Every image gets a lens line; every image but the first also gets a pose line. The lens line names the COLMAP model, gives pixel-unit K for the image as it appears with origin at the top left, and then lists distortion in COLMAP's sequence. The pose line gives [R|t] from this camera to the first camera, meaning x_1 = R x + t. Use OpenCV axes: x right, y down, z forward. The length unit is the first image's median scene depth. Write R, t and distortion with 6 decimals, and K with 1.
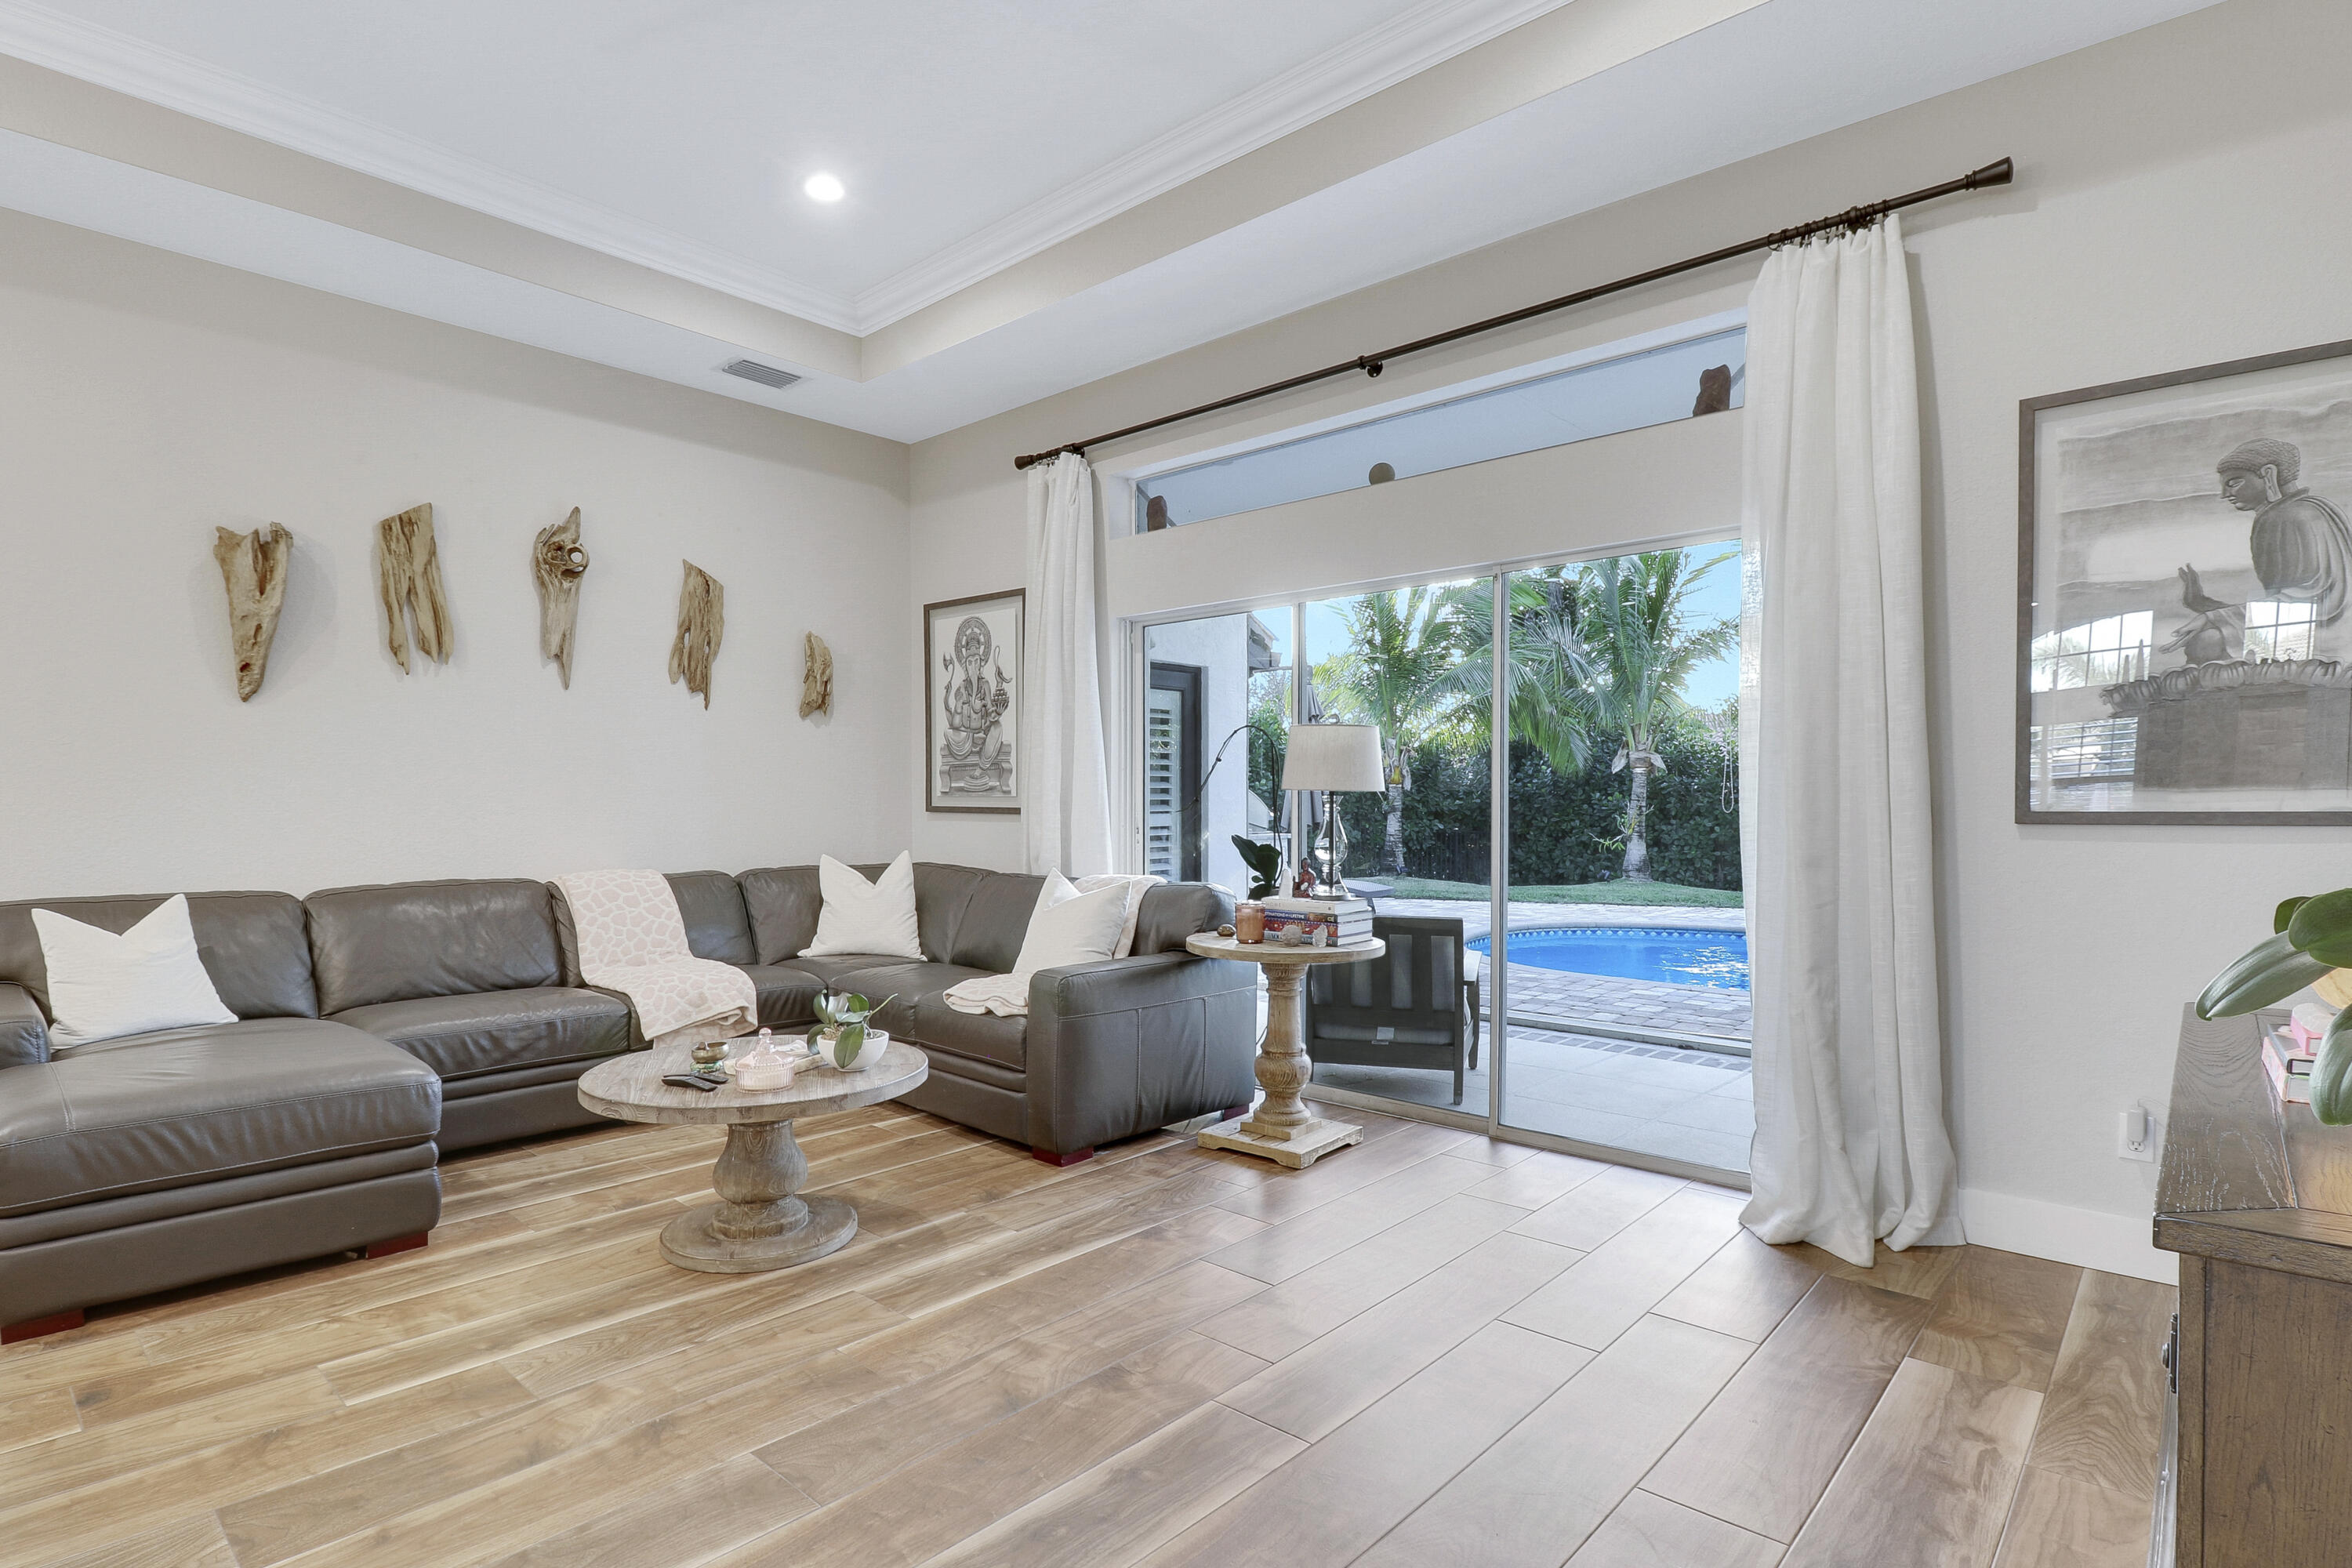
lens RADIAL K [[1163.0, 0, 1148.3], [0, 1163.0, 837.3], [0, 0, 1]] dist [0.002613, -0.017945]
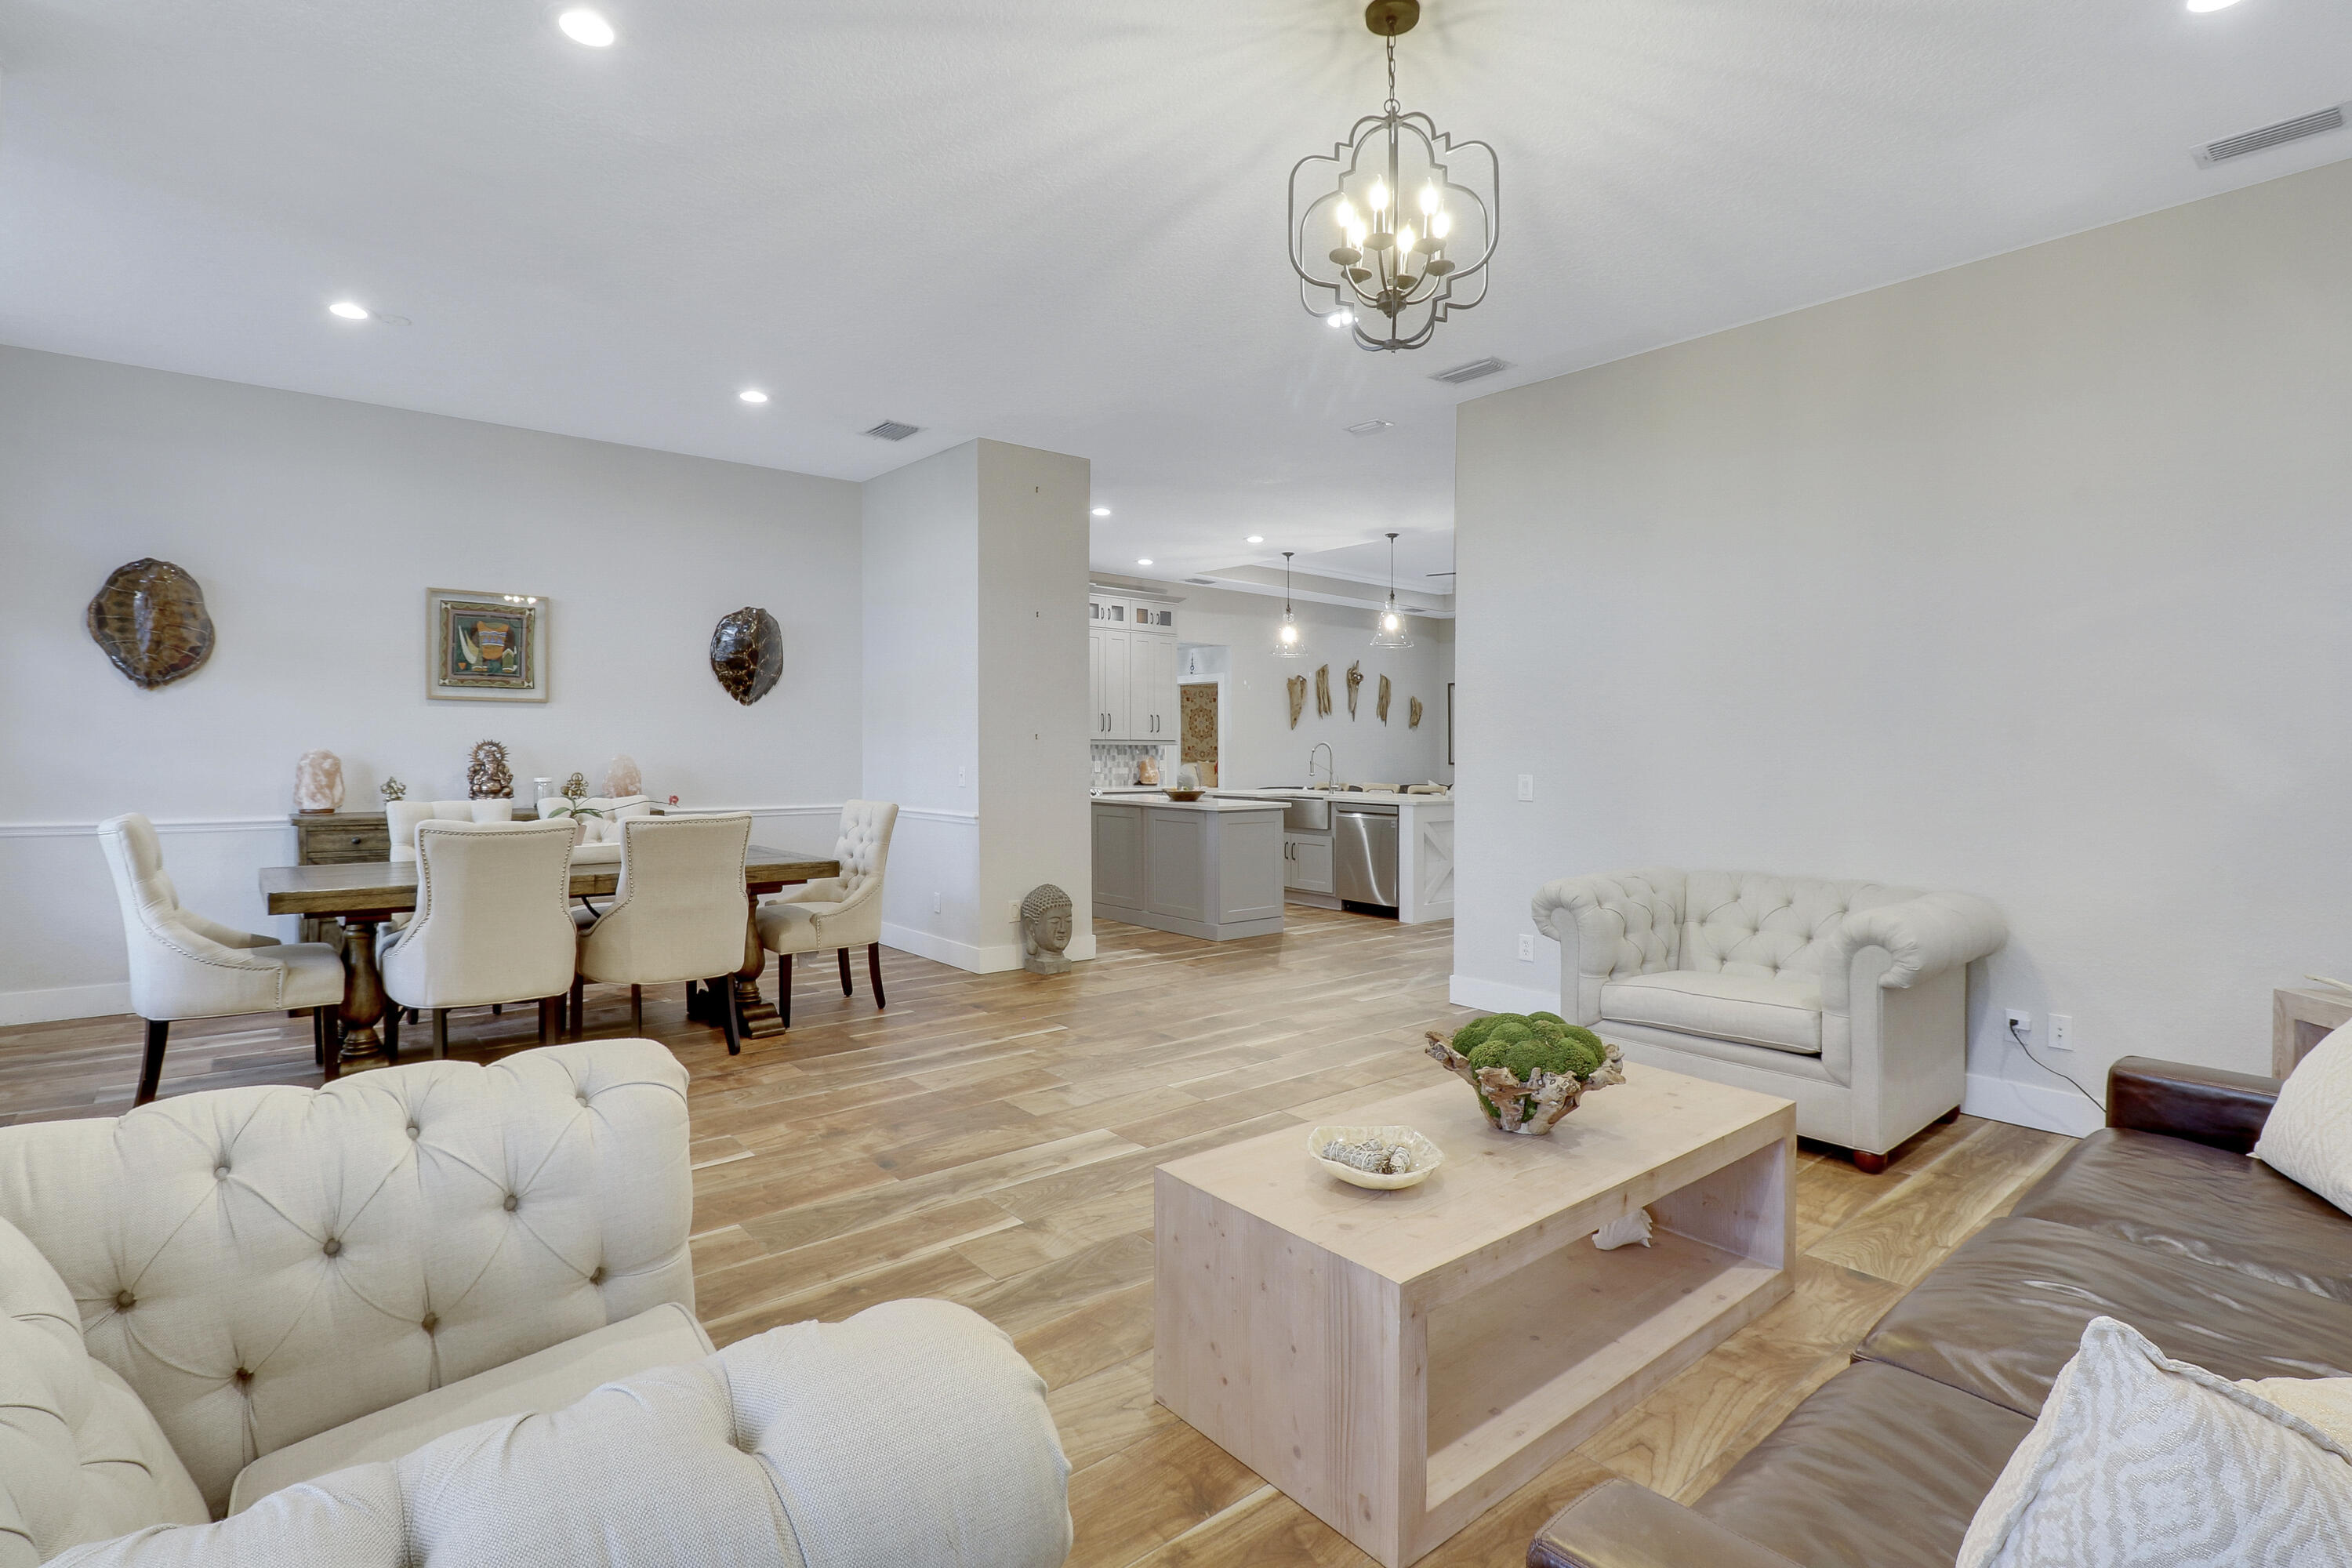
lens RADIAL K [[1124.1, 0, 1181.6], [0, 1124.1, 776.8], [0, 0, 1]] dist [0.008050, -0.020810]
pose [[0.993515, 0.010301, -0.113234, -0.761045], [-0.011475, 0.999887, -0.009723, 0.055246], [0.113121, 0.010960, 0.993521, -2.336014]]
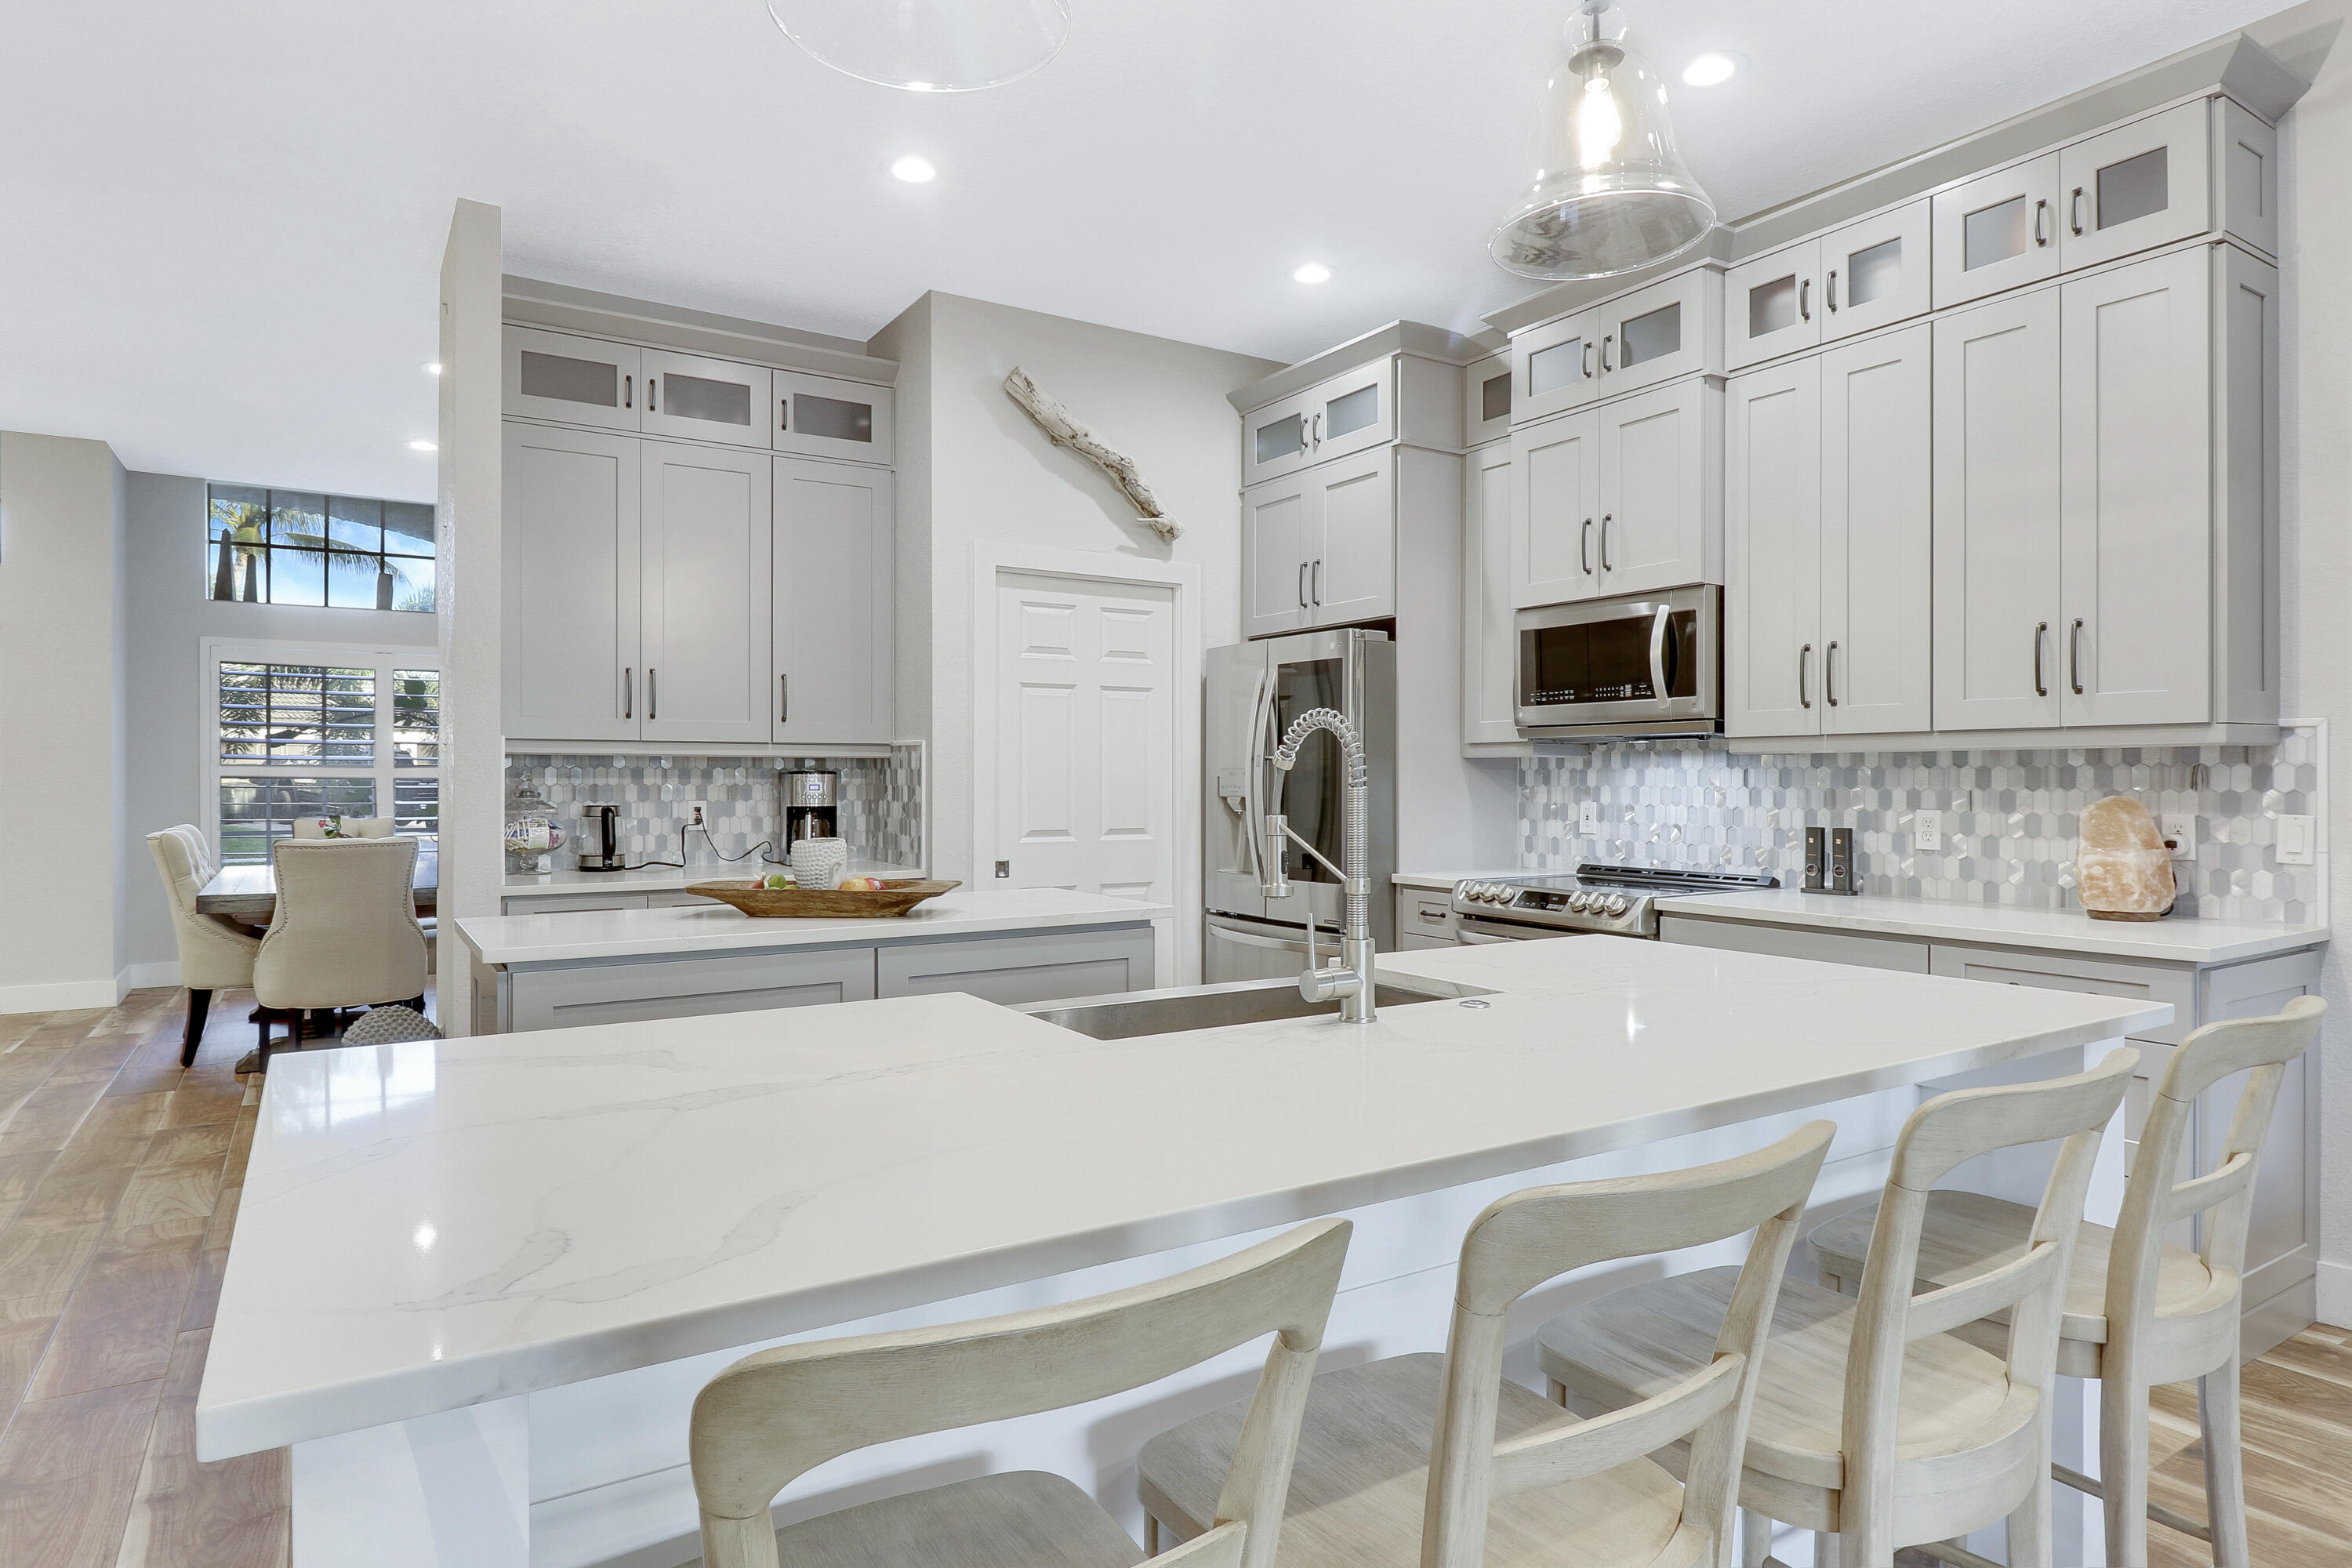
lens RADIAL K [[1341.7, 0, 1176.0], [0, 1341.7, 784.0], [0, 0, 1]] dist [-0.000741, -0.000777]
pose [[-0.254605, 0.004637, -0.967034, -0.230960], [-0.032585, 0.999380, 0.013372, -0.025534], [0.966496, 0.034915, -0.254296, 0.243160]]
